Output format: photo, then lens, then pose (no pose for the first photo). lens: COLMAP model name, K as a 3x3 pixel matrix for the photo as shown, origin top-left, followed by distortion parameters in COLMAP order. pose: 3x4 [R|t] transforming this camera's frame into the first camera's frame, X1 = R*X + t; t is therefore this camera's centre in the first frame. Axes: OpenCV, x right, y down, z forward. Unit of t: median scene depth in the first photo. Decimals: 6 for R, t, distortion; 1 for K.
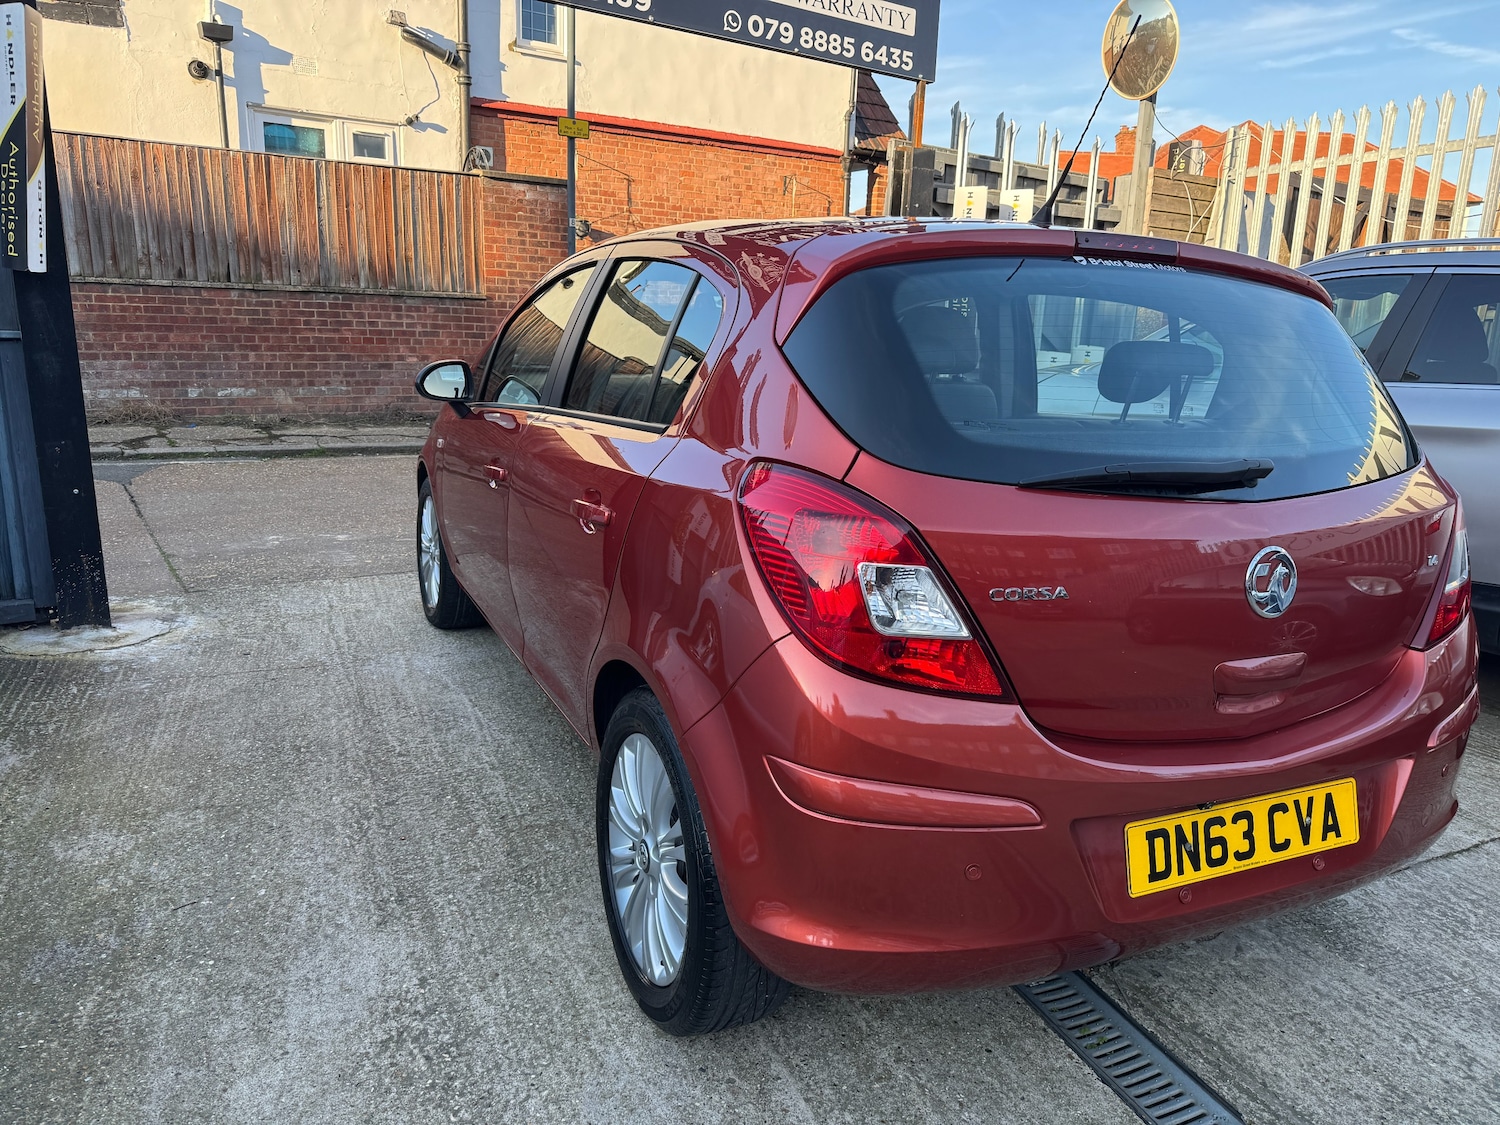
lens RADIAL K [[1056.6, 0, 763.4], [0, 1056.6, 564.1], [0, 0, 1]] dist [0.024913, -0.031921]
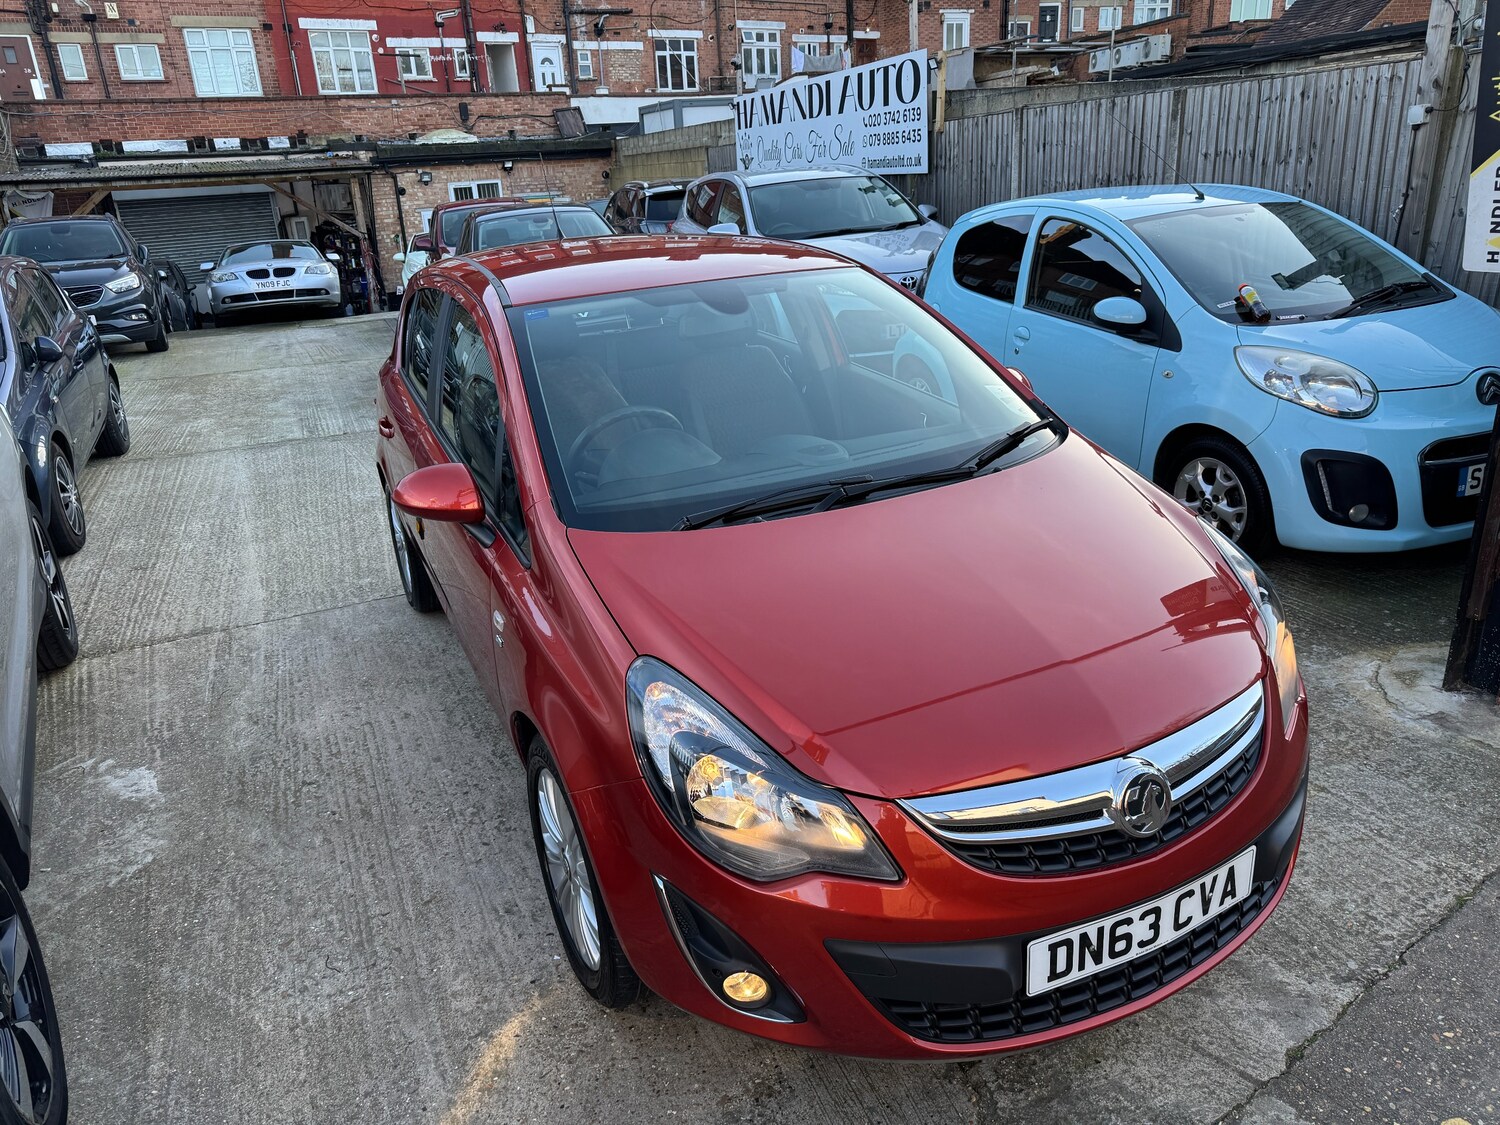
lens RADIAL K [[1061.9, 0, 750.0], [0, 1061.9, 562.5], [0, 0, 1]] dist [0.000734, -0.002764]
pose [[-0.999886, 0.012882, 0.007908, -0.027645], [0.015098, 0.826011, 0.563451, -0.228388], [0.000726, 0.563506, -0.826111, 0.732475]]
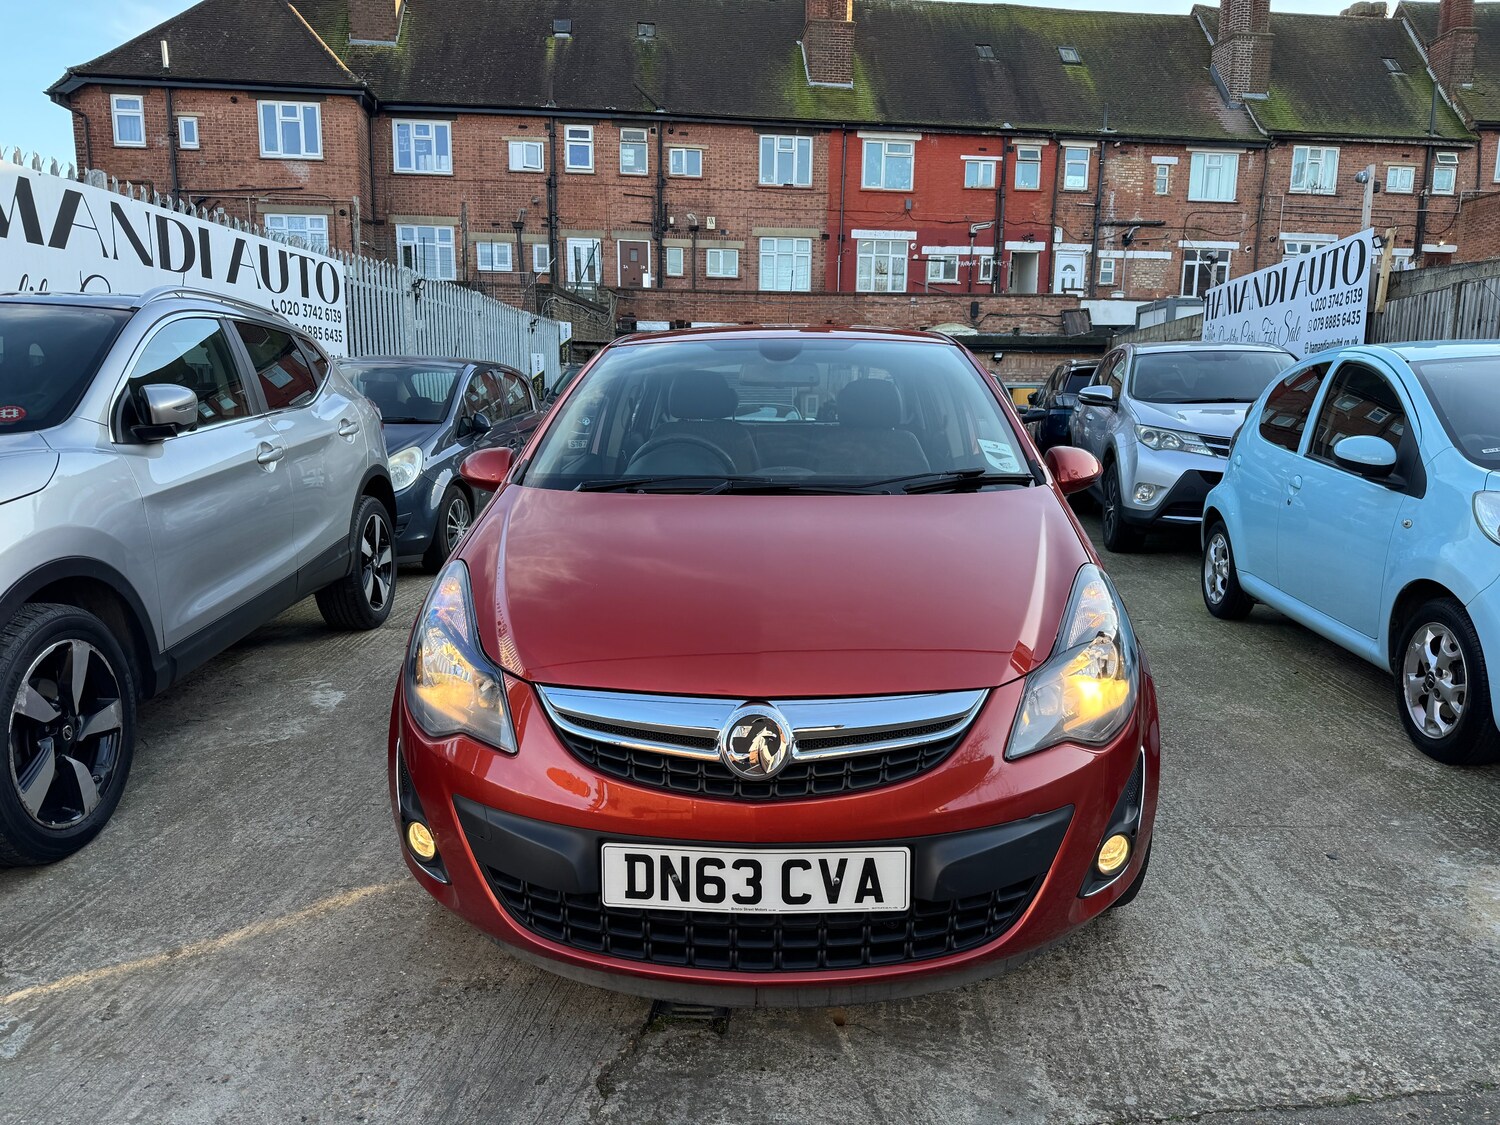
lens RADIAL K [[1059.4, 0, 753.6], [0, 1059.4, 562.4], [0, 0, 1]] dist [0.028722, -0.036891]
pose [[-0.881314, -0.126102, 0.455394, -0.190248], [0.067404, 0.920330, 0.385291, -0.183305], [-0.467699, 0.370258, -0.802600, 0.739197]]
